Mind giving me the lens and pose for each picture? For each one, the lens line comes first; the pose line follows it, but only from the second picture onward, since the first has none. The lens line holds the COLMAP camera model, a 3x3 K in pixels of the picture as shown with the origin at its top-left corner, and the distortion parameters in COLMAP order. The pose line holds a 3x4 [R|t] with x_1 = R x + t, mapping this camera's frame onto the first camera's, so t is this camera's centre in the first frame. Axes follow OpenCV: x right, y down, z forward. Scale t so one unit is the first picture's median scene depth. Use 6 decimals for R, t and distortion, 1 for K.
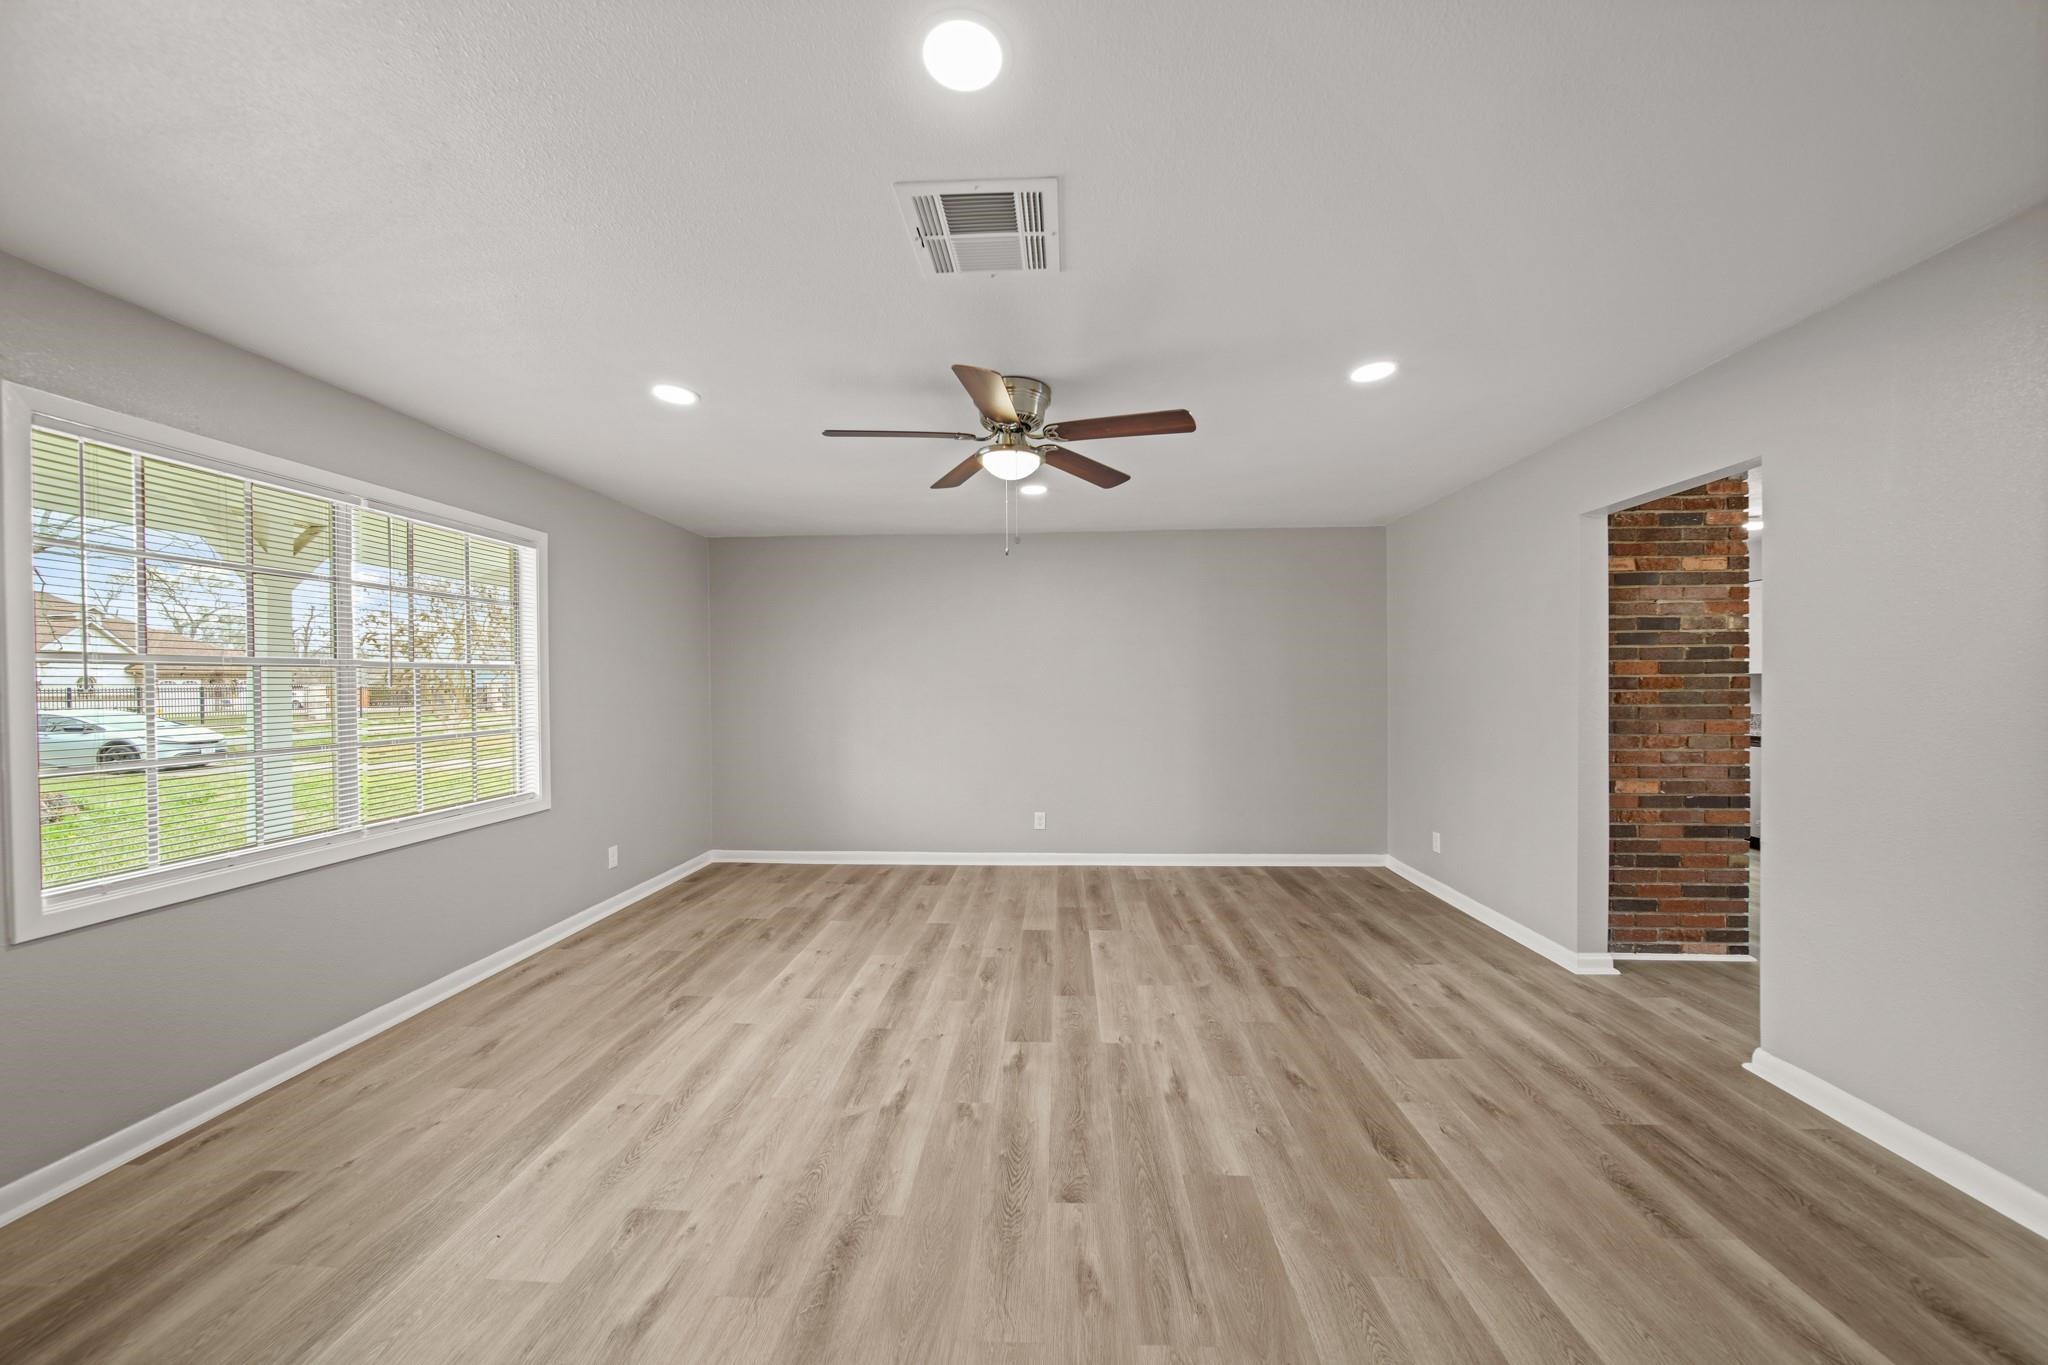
lens RADIAL K [[723.3, 0, 1024.0], [0, 723.3, 682.5], [0, 0, 1]] dist [-0.000904, -0.000133]
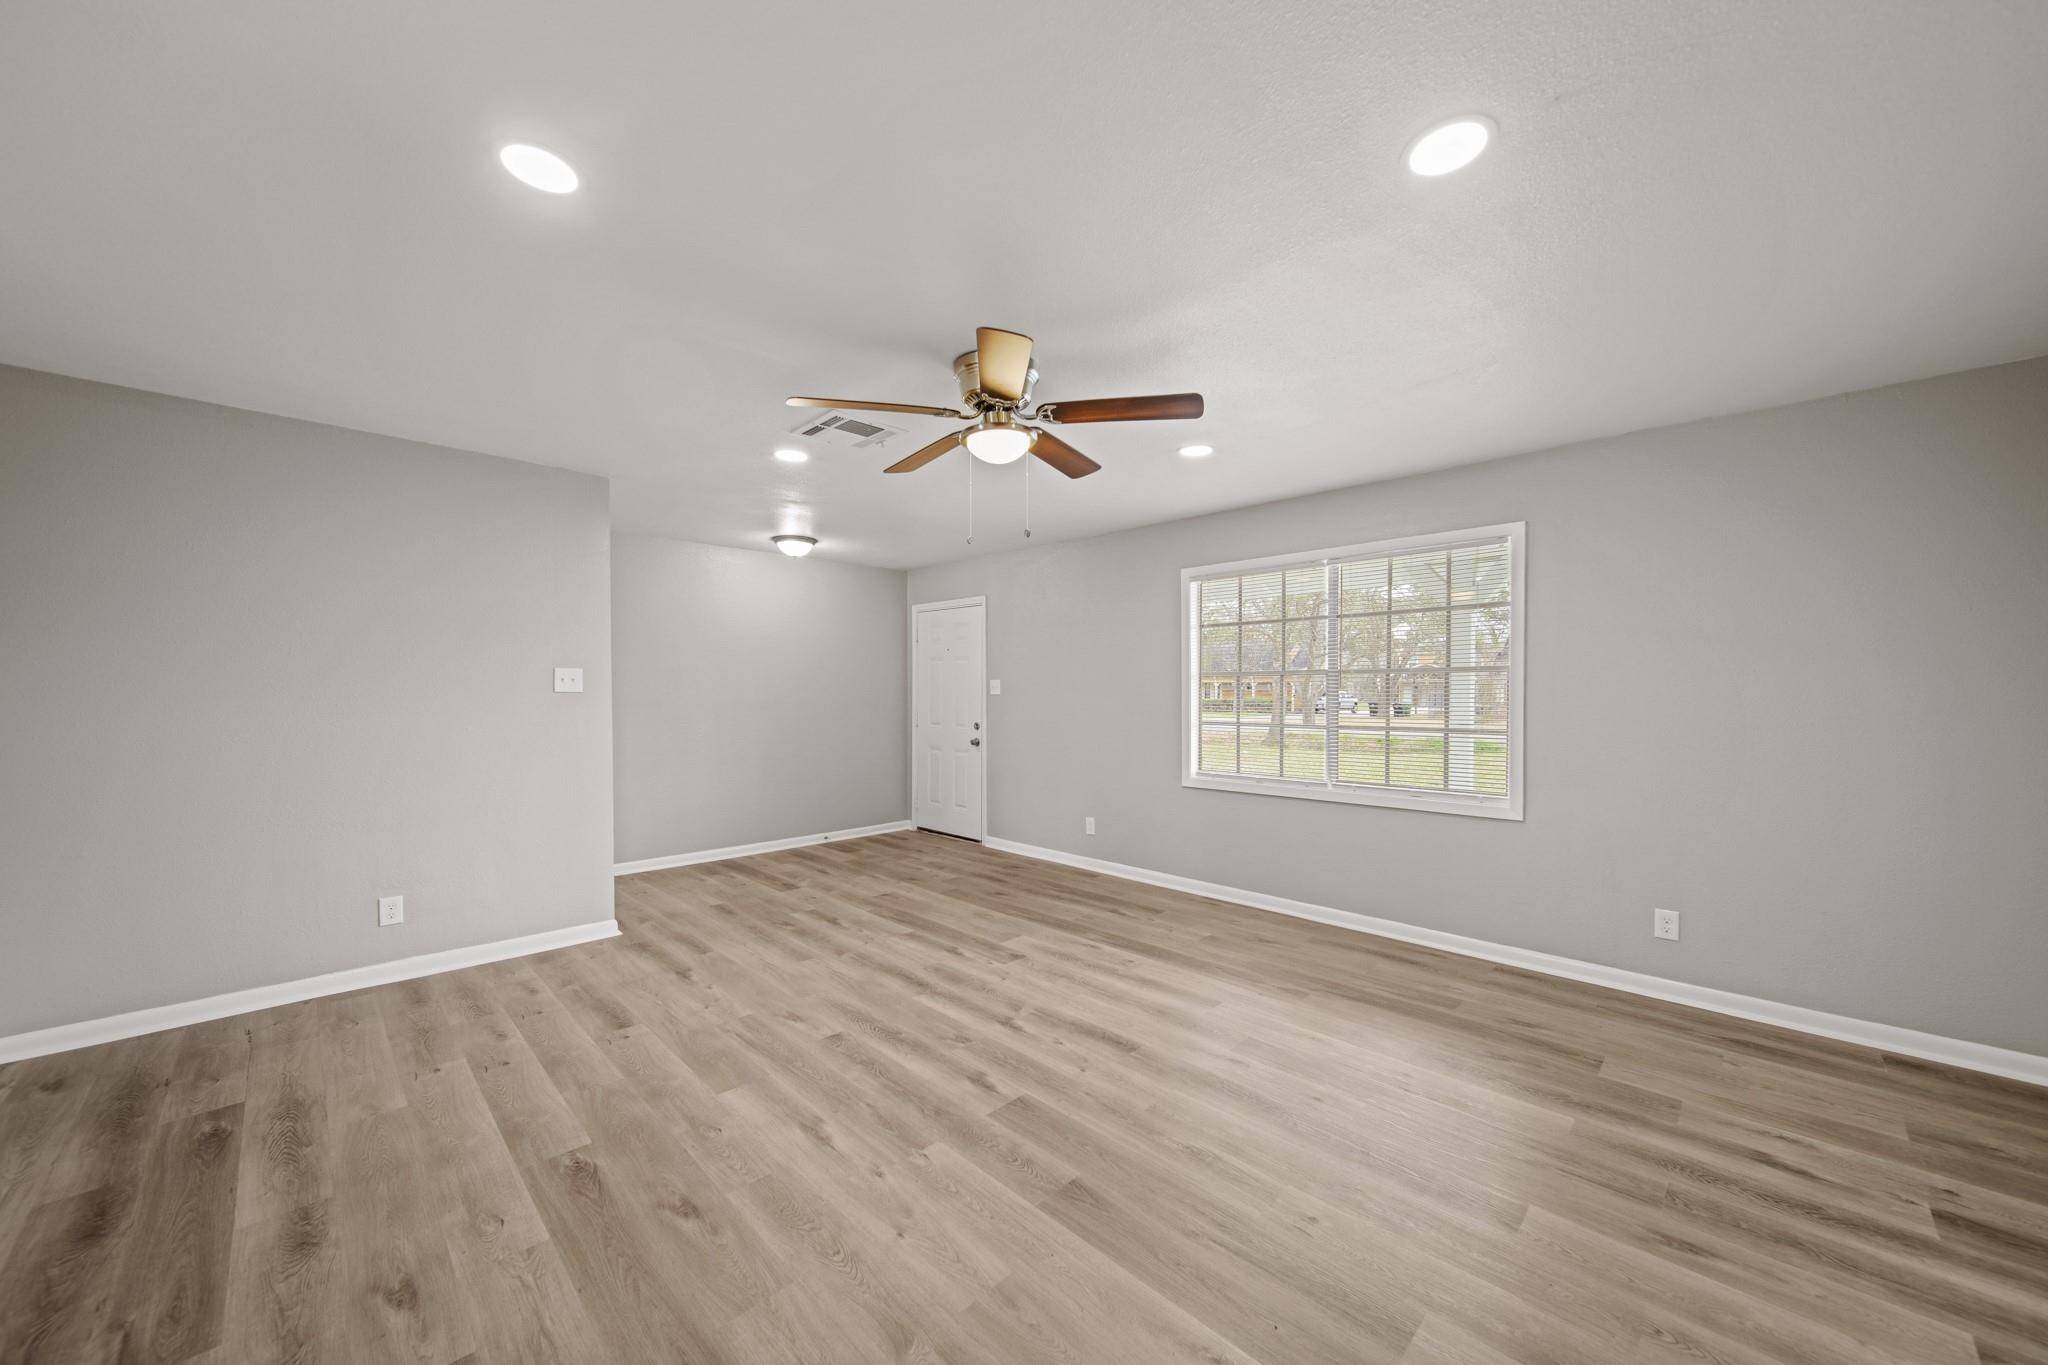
lens RADIAL K [[723.3, 0, 1024.0], [0, 723.3, 682.5], [0, 0, 1]] dist [-0.000904, -0.000133]
pose [[-0.669304, 0.000267, -0.742988, 0.624630], [0.004979, 0.999979, -0.004125, -0.000258], [0.742972, -0.006460, -0.669292, 1.580820]]
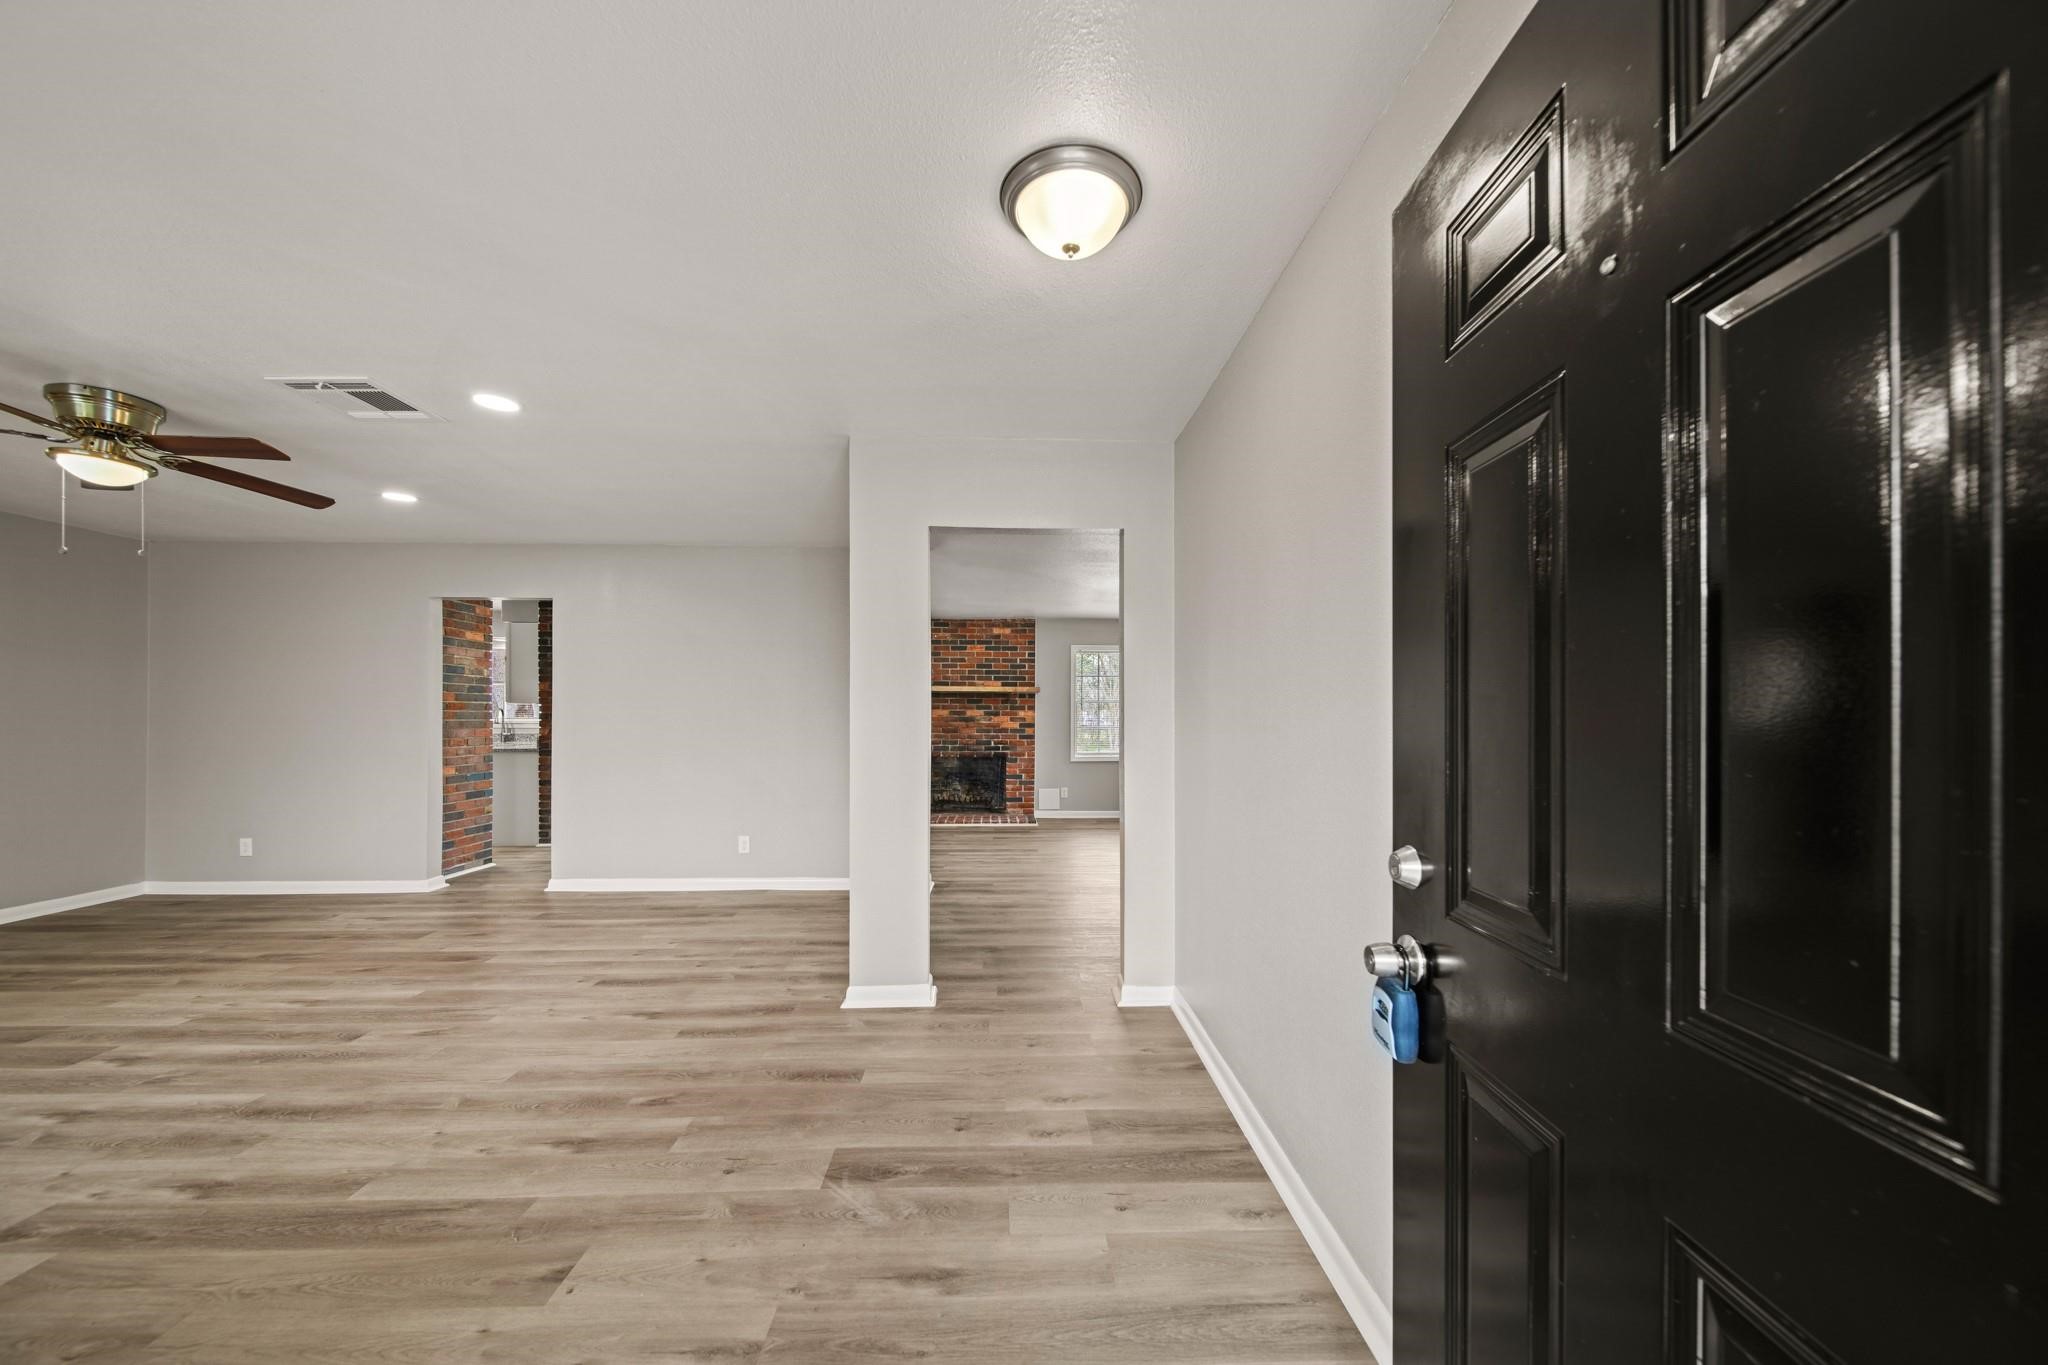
lens RADIAL K [[739.4, 0, 1030.2], [0, 739.4, 716.5], [0, 0, 1]] dist [-0.000644, -0.000135]
pose [[-0.085570, 0.005577, 0.996317, -1.095024], [0.000818, 0.999984, -0.005527, 0.041320], [-0.996332, 0.000342, -0.085573, -0.180026]]
